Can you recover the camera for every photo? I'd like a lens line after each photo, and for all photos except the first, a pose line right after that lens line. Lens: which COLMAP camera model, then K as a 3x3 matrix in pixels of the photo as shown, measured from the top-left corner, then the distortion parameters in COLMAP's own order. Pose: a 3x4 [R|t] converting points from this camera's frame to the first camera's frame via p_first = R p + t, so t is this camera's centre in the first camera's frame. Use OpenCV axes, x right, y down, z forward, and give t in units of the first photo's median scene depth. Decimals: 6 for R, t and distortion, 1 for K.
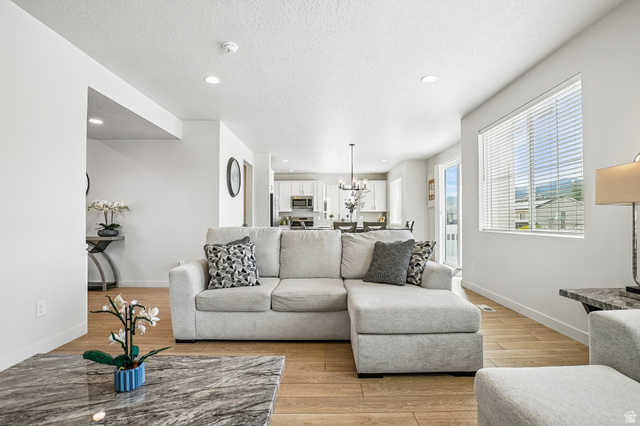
lens RADIAL K [[309.2, 0, 321.8], [0, 309.2, 209.6], [0, 0, 1]] dist [-0.015746, 0.000339]
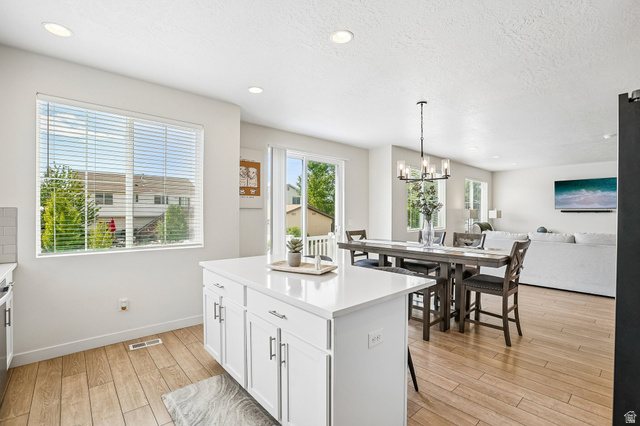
lens RADIAL K [[310.3, 0, 321.9], [0, 310.3, 214.5], [0, 0, 1]] dist [-0.004169, -0.000224]
pose [[-0.687450, -0.000378, 0.726231, -0.276312], [-0.018595, 0.999681, -0.017083, 0.022552], [-0.725993, -0.025248, -0.687238, 2.160226]]
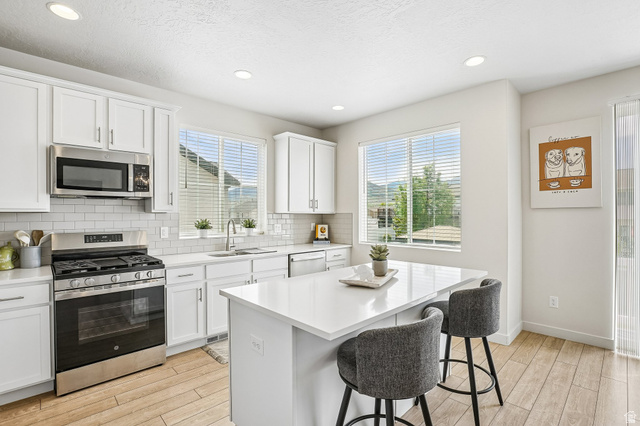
lens RADIAL K [[310.3, 0, 321.9], [0, 310.3, 214.5], [0, 0, 1]] dist [-0.004169, -0.000224]
pose [[0.724351, 0.001894, 0.689428, -0.244153], [-0.020336, 0.999620, 0.018621, 0.001724], [-0.689131, -0.027508, 0.724115, 1.531830]]
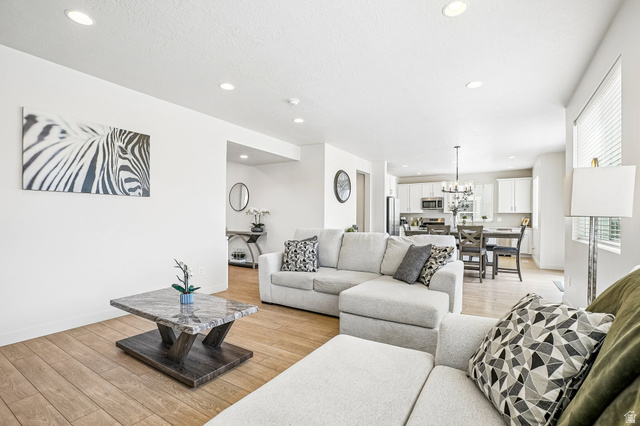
lens RADIAL K [[301.6, 0, 320.0], [0, 301.6, 213.0], [0, 0, 1]] dist [-0.036268, 0.000214]
pose [[0.847488, -0.000964, -0.530814, 0.325463], [0.008949, 0.999882, 0.012473, -0.018722], [0.530739, -0.015321, 0.847397, -0.064111]]
